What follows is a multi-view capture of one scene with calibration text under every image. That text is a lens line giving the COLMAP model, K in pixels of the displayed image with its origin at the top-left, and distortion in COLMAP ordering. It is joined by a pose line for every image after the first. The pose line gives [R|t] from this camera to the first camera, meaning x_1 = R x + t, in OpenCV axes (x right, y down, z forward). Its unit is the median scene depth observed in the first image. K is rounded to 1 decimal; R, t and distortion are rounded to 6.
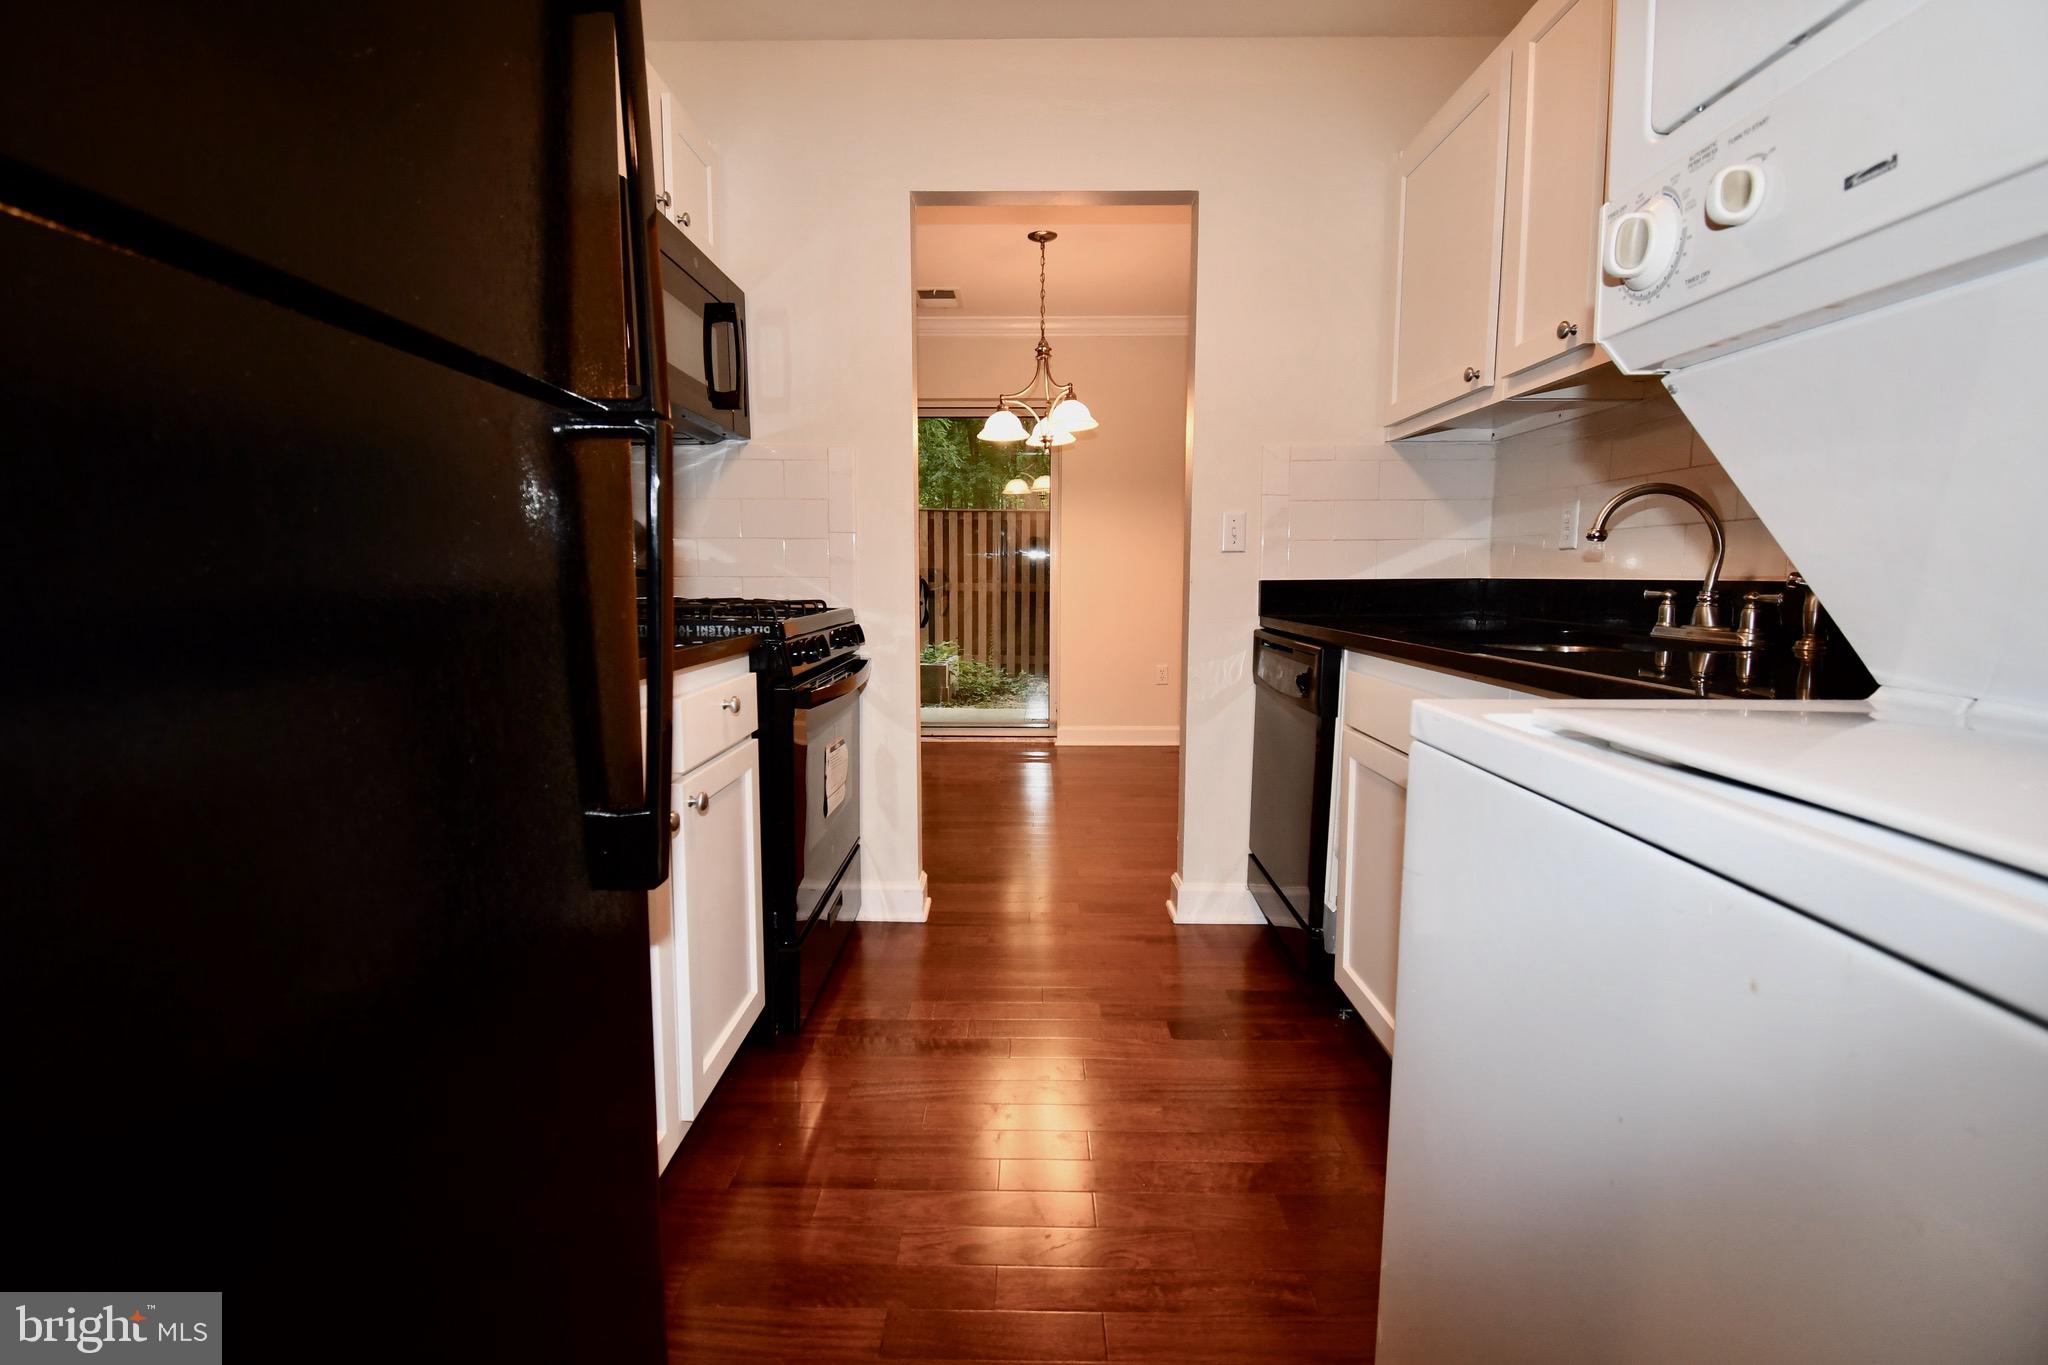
lens RADIAL K [[895.5, 0, 1013.7], [0, 895.5, 671.2], [0, 0, 1]] dist [0.018400, -0.023918]
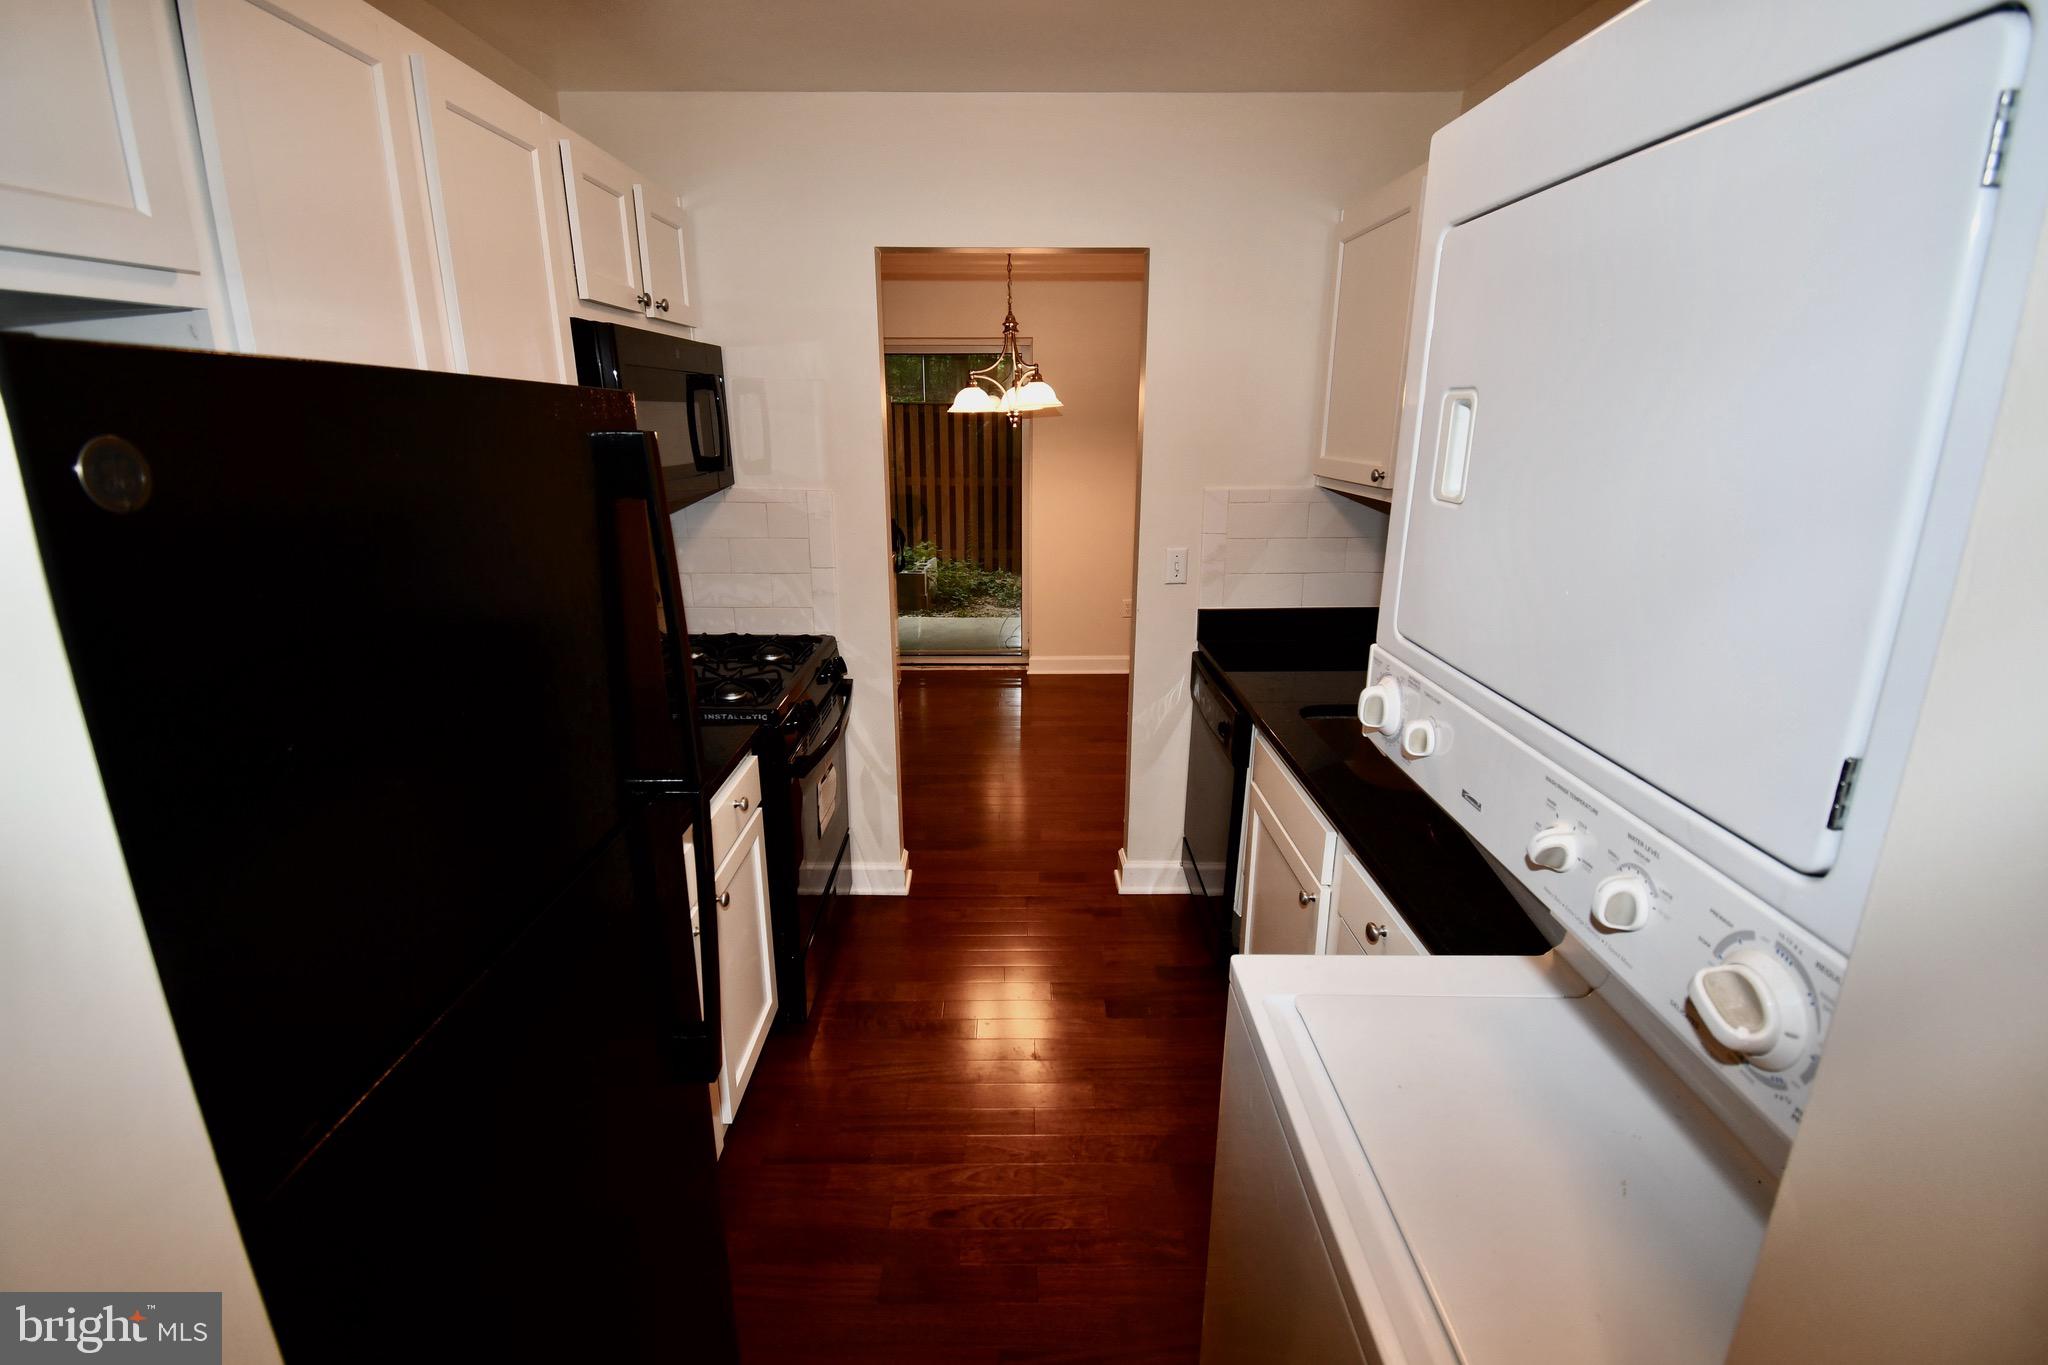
lens RADIAL K [[895.5, 0, 1013.7], [0, 895.5, 671.2], [0, 0, 1]] dist [0.018400, -0.023918]
pose [[0.999796, -0.008222, 0.018441, 0.022360], [0.004950, 0.985268, 0.170945, -0.221266], [-0.019575, -0.170819, 0.985108, -0.114255]]
